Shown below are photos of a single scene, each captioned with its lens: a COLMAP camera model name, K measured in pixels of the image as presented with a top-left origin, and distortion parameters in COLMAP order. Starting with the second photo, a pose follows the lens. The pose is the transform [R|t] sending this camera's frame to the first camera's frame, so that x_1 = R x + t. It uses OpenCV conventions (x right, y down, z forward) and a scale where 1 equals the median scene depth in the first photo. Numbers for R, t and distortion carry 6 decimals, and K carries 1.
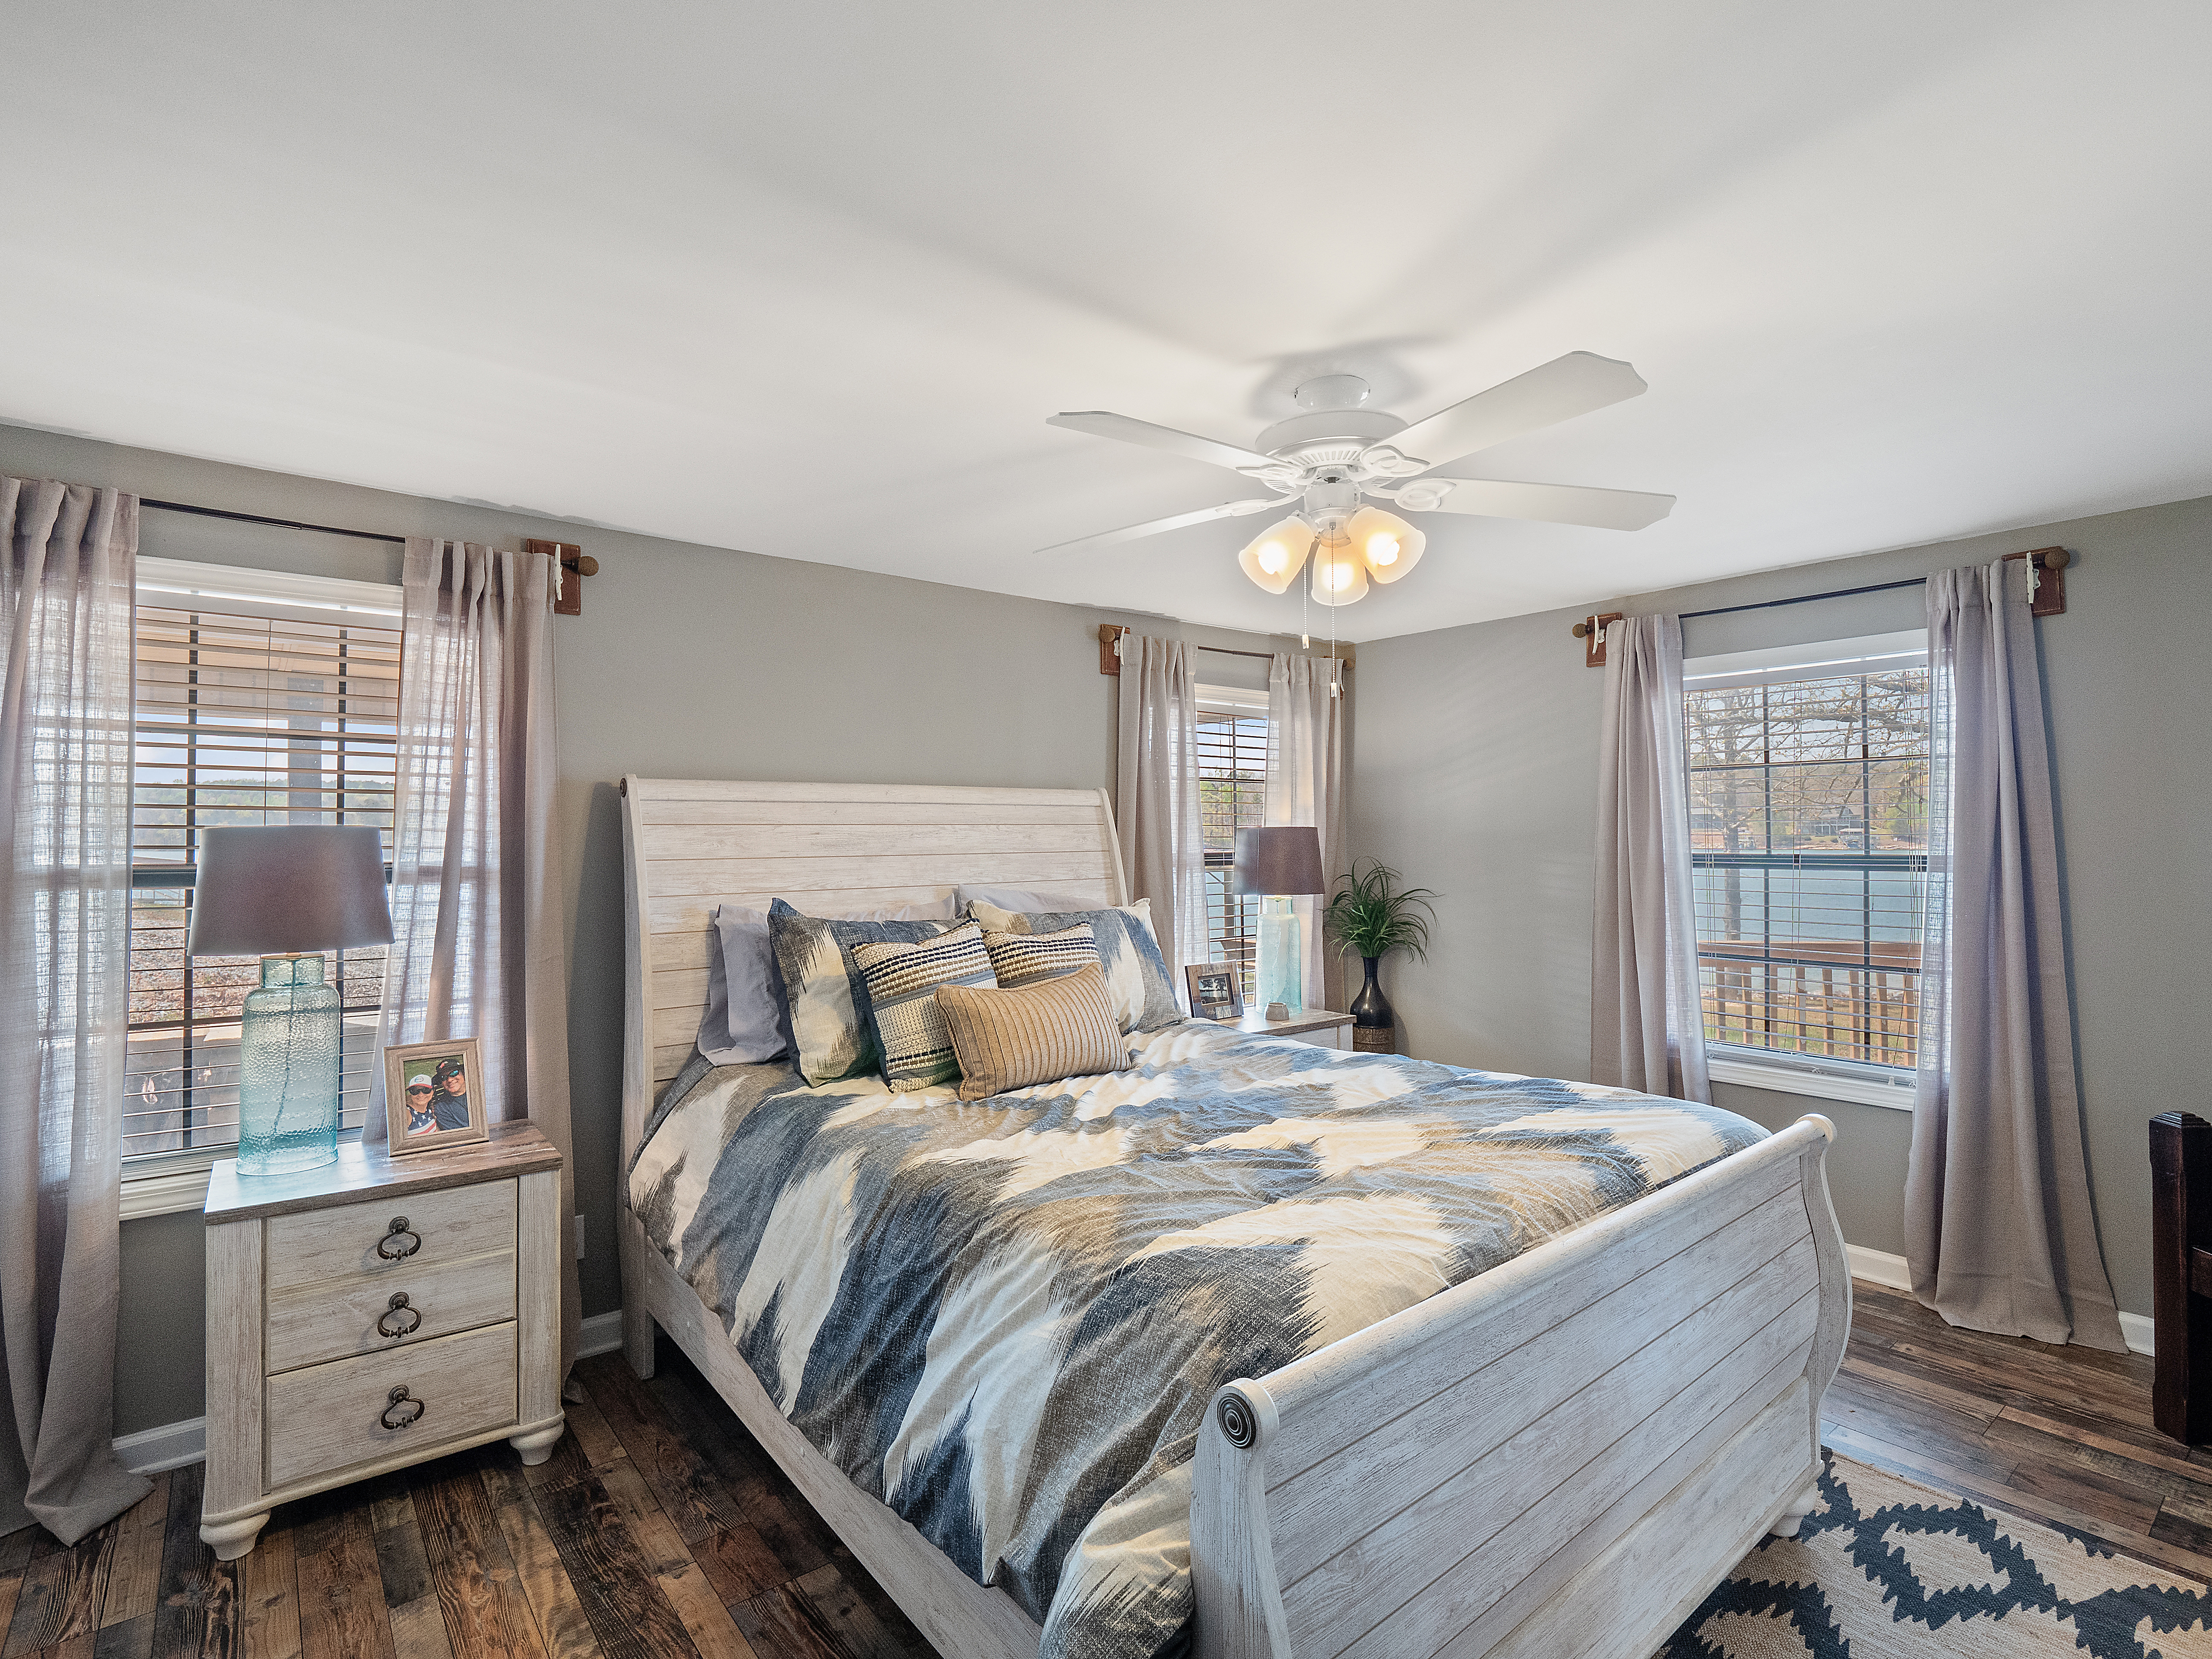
lens RADIAL K [[1096.6, 0, 1105.1], [0, 1096.6, 813.0], [0, 0, 1]] dist [-0.015269, 0.000299]
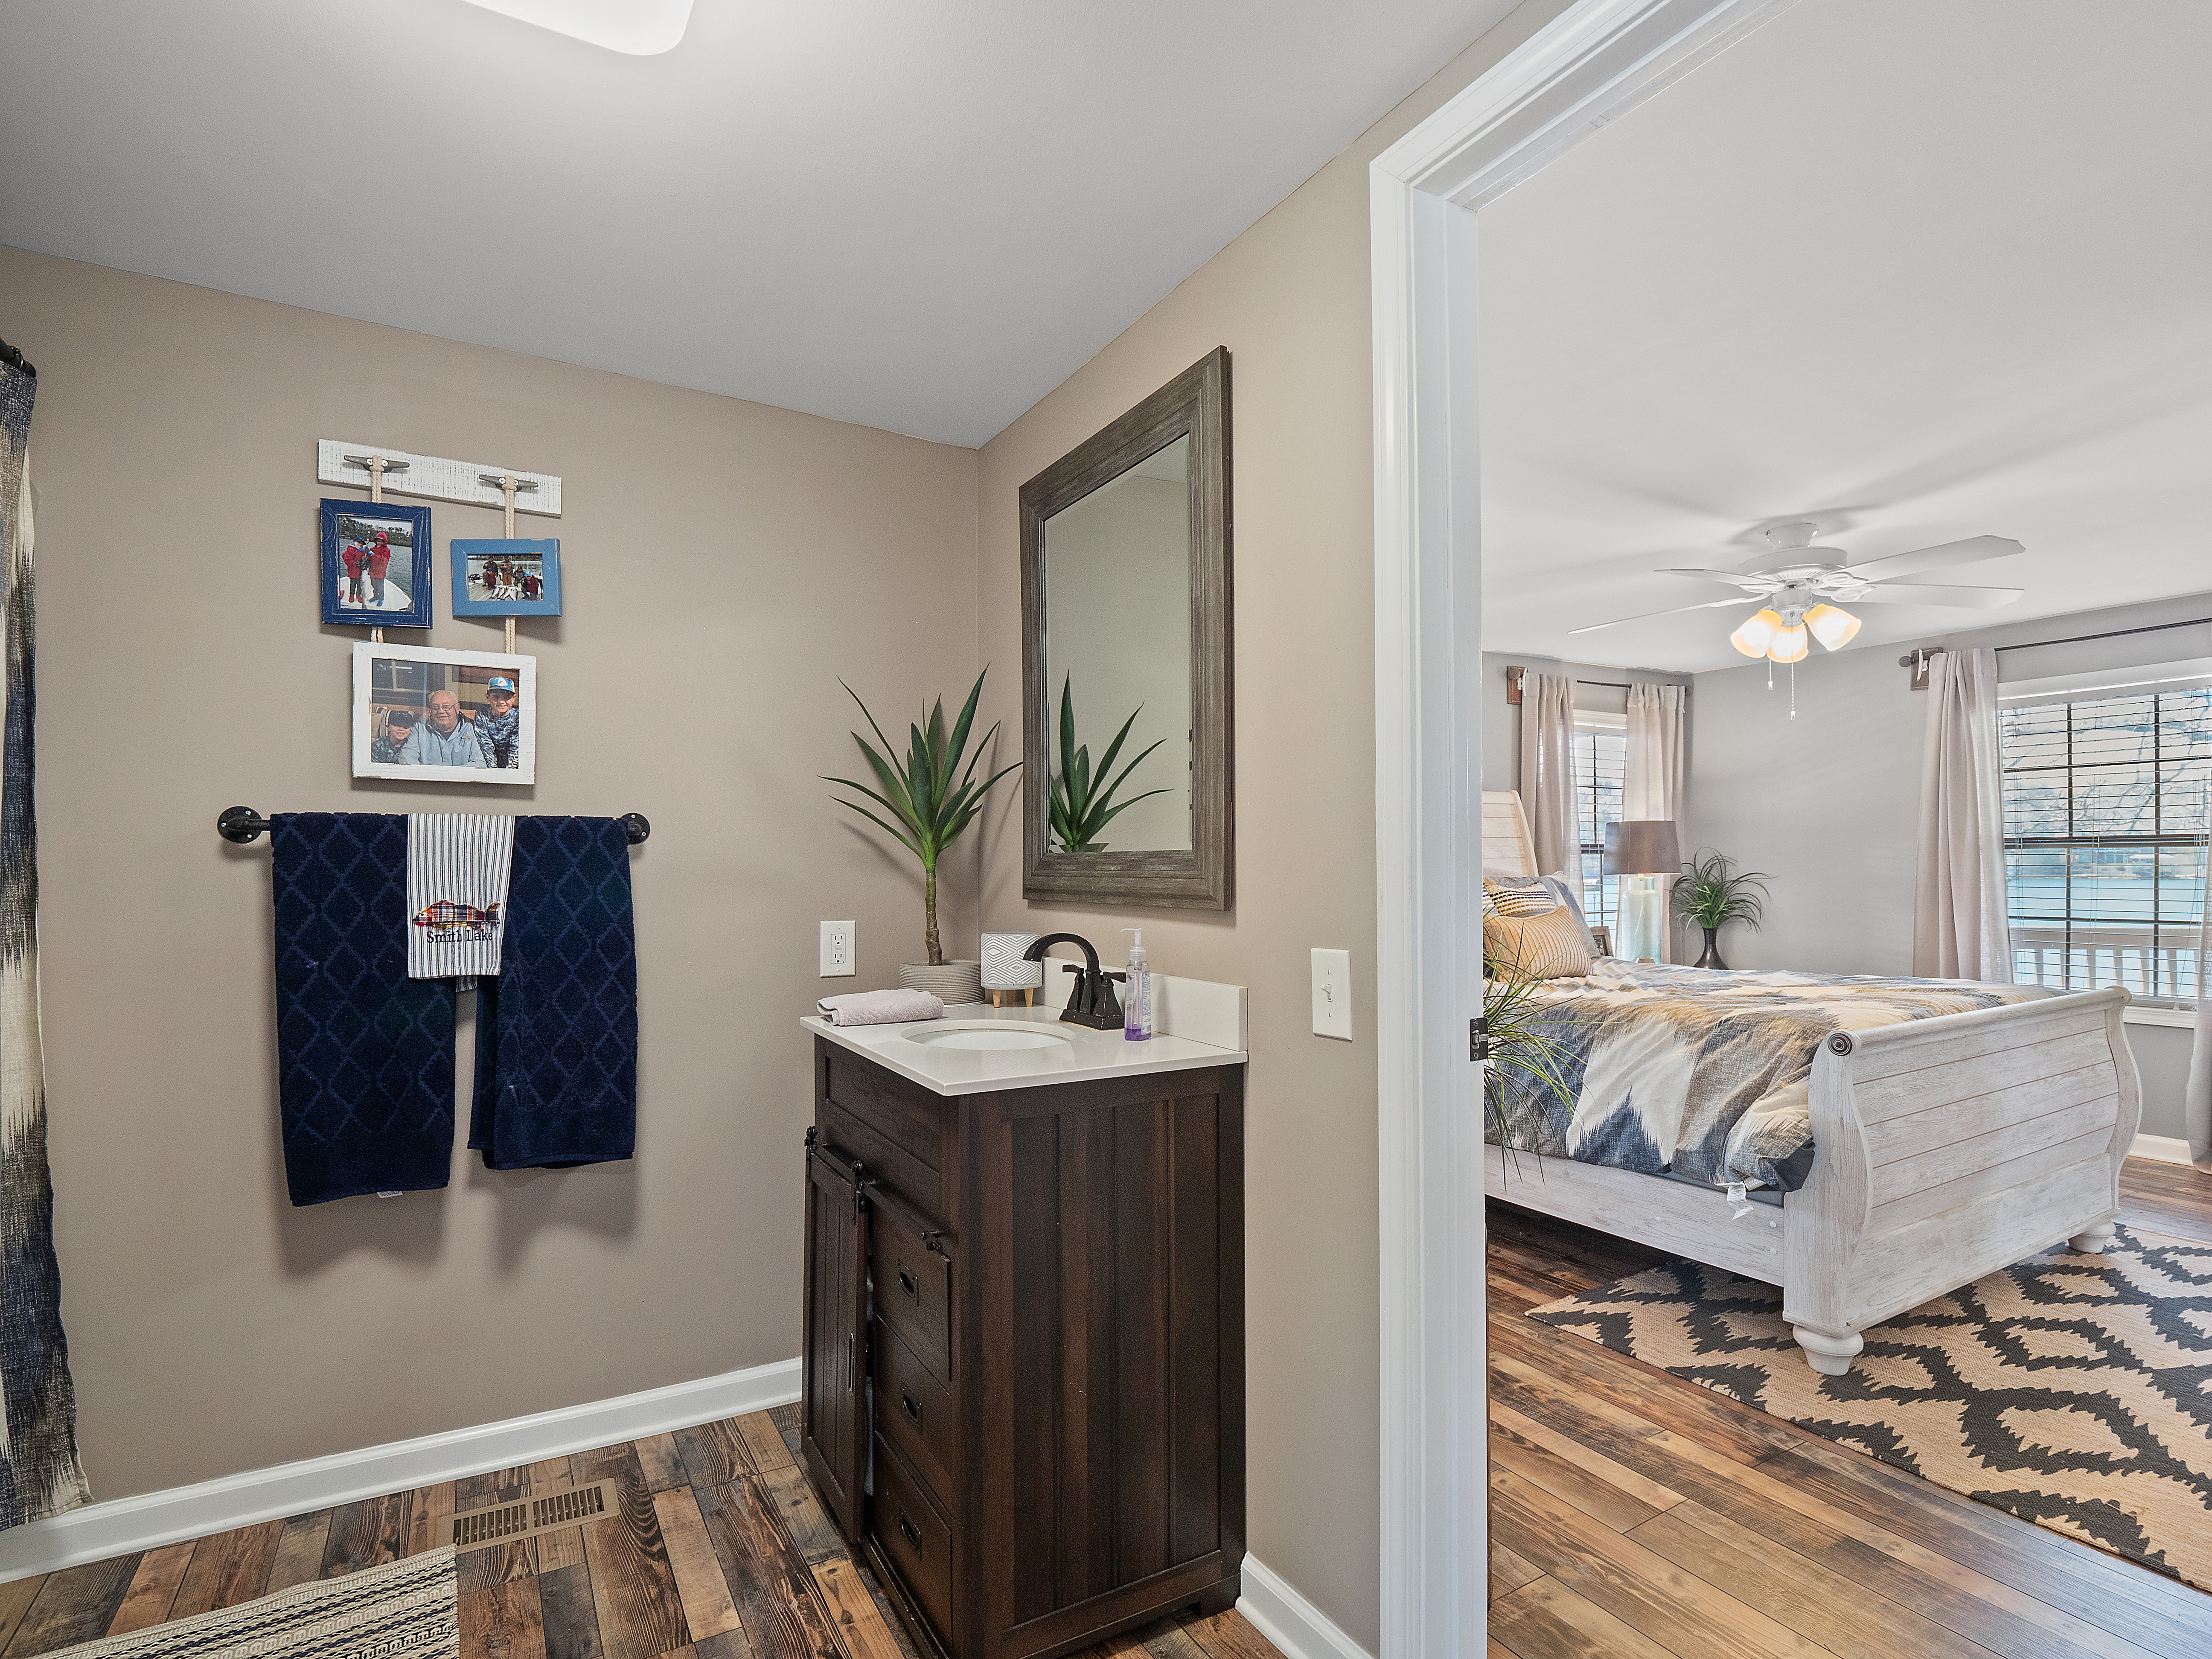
lens RADIAL K [[1096.6, 0, 1138.8], [0, 1096.6, 856.9], [0, 0, 1]] dist [-0.015269, 0.000299]
pose [[0.989099, -0.000986, -0.147247, -0.269576], [0.003694, 0.999829, 0.018118, 0.033675], [0.147204, -0.018464, 0.988934, -0.394011]]
